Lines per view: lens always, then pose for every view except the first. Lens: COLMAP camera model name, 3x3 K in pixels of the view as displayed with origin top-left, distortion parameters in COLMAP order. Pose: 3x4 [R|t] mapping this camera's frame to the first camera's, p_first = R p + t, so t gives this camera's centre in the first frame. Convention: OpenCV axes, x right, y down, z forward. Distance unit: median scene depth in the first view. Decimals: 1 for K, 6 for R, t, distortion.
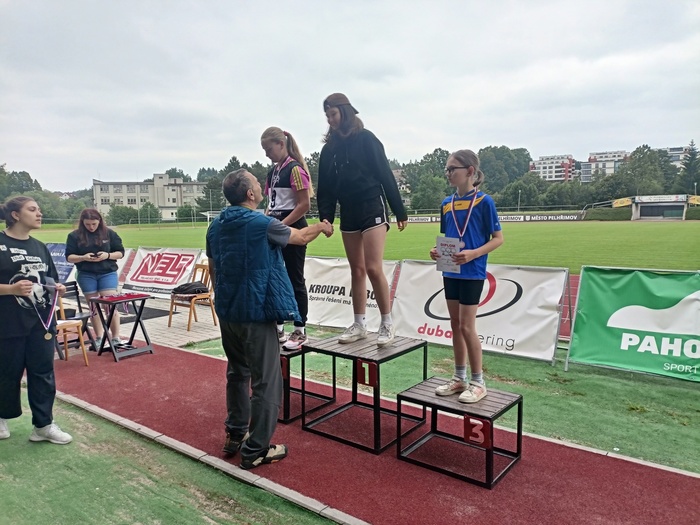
lens RADIAL K [[515.1, 0, 352.8], [0, 515.1, 260.1], [0, 0, 1]] dist [0.079816, -0.105471]
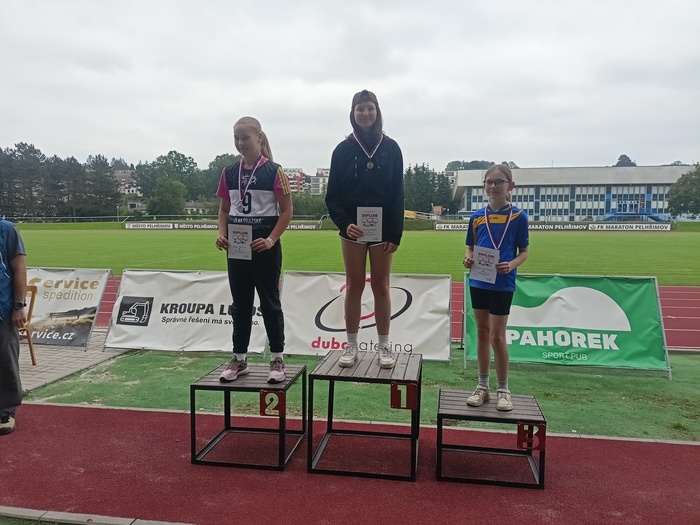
lens RADIAL K [[521.0, 0, 357.0], [0, 521.0, 258.3], [0, 0, 1]] dist [0.071388, -0.096679]
pose [[0.875687, -0.015323, 0.482637, -0.147585], [0.024297, 0.999629, -0.012348, -0.005588], [-0.482268, 0.022540, 0.875734, 0.062446]]
